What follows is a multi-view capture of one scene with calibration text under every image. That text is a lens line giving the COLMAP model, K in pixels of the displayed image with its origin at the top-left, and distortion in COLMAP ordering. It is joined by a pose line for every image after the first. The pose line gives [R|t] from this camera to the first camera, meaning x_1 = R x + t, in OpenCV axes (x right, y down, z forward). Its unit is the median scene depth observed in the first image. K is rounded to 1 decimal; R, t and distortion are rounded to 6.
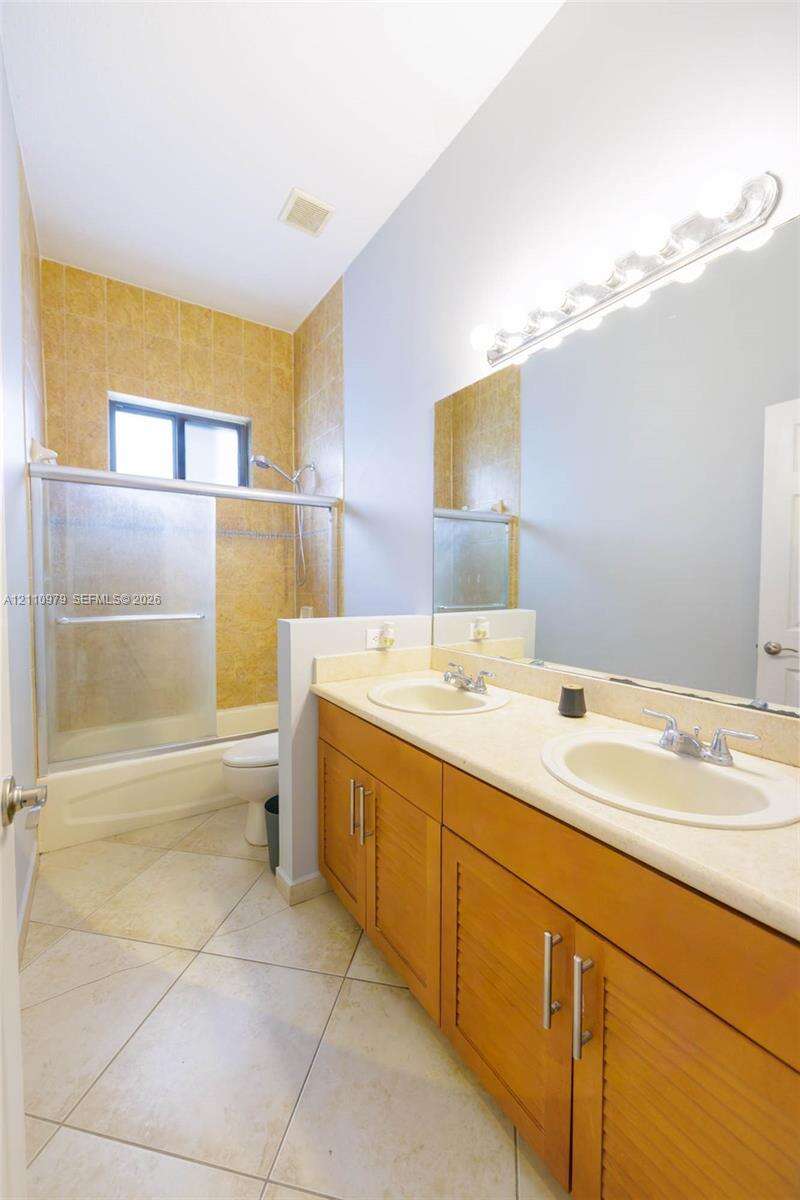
lens RADIAL K [[467.8, 0, 400.1], [0, 467.8, 601.8], [0, 0, 1]] dist [-0.011415, -0.000203]
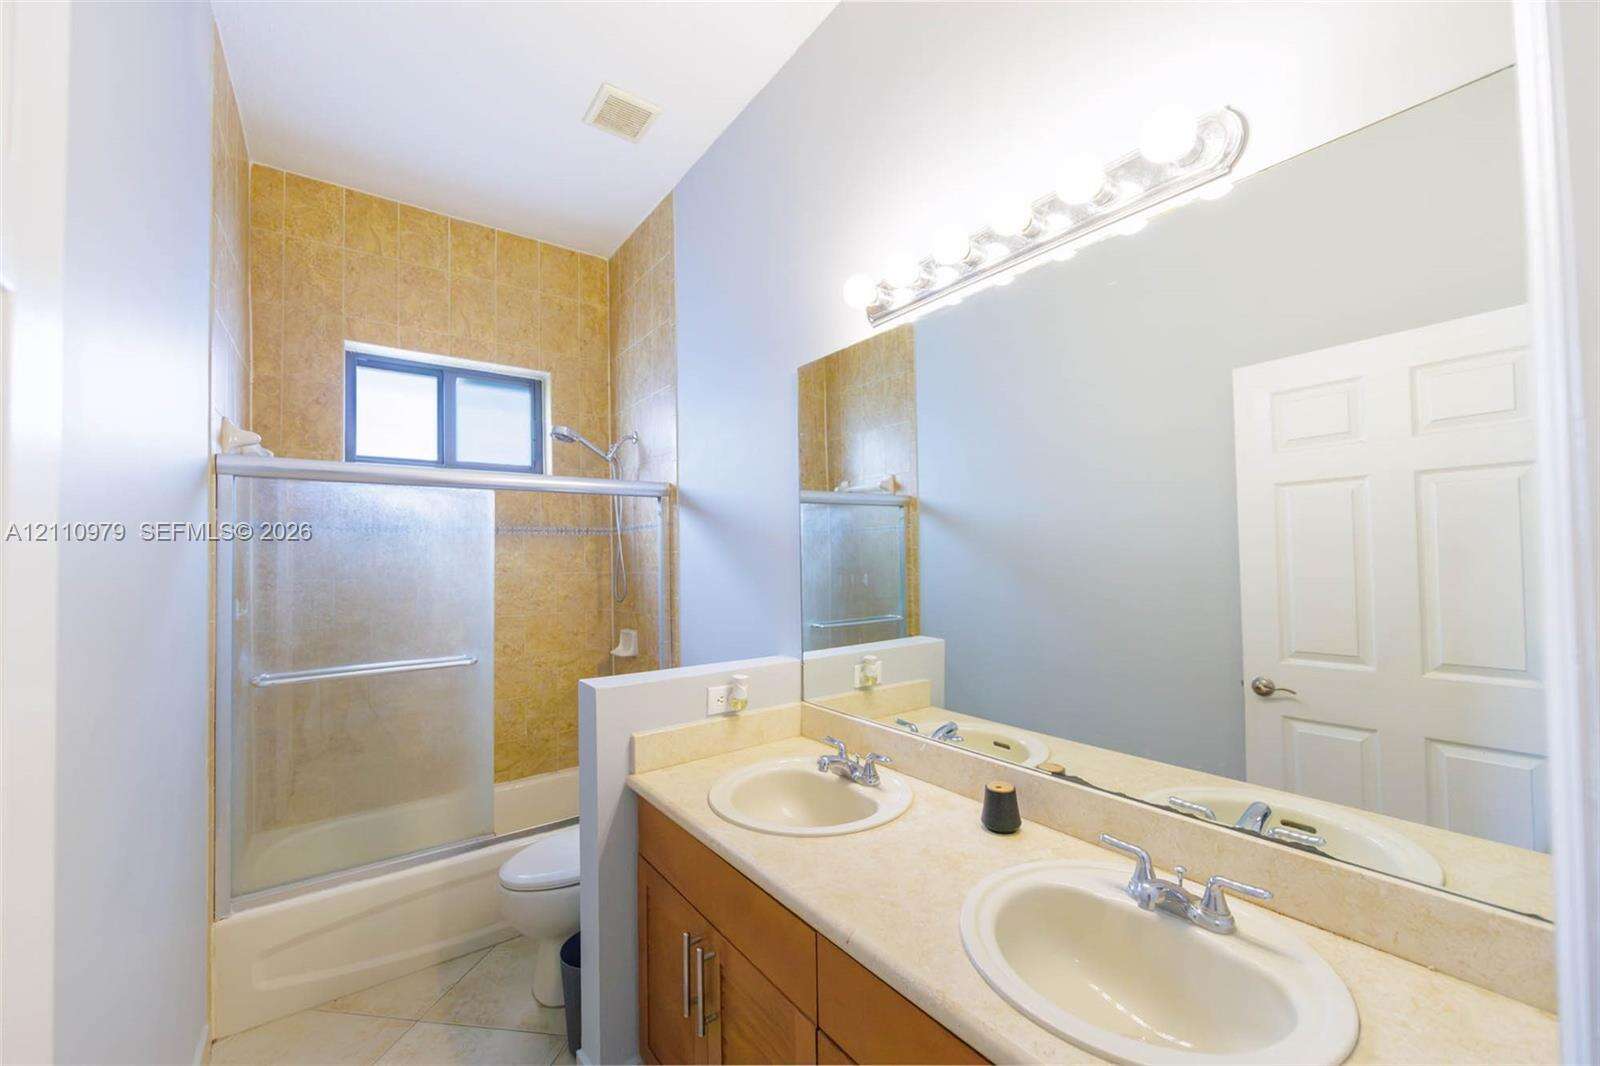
lens RADIAL K [[623.7, 0, 798.5], [0, 623.7, 533.2], [0, 0, 1]] dist [-0.011415, -0.000203]
pose [[0.998371, -0.017746, 0.054228, 0.015661], [0.021472, 0.997390, -0.068931, -0.092531], [-0.052863, 0.069983, 0.996147, 0.040540]]
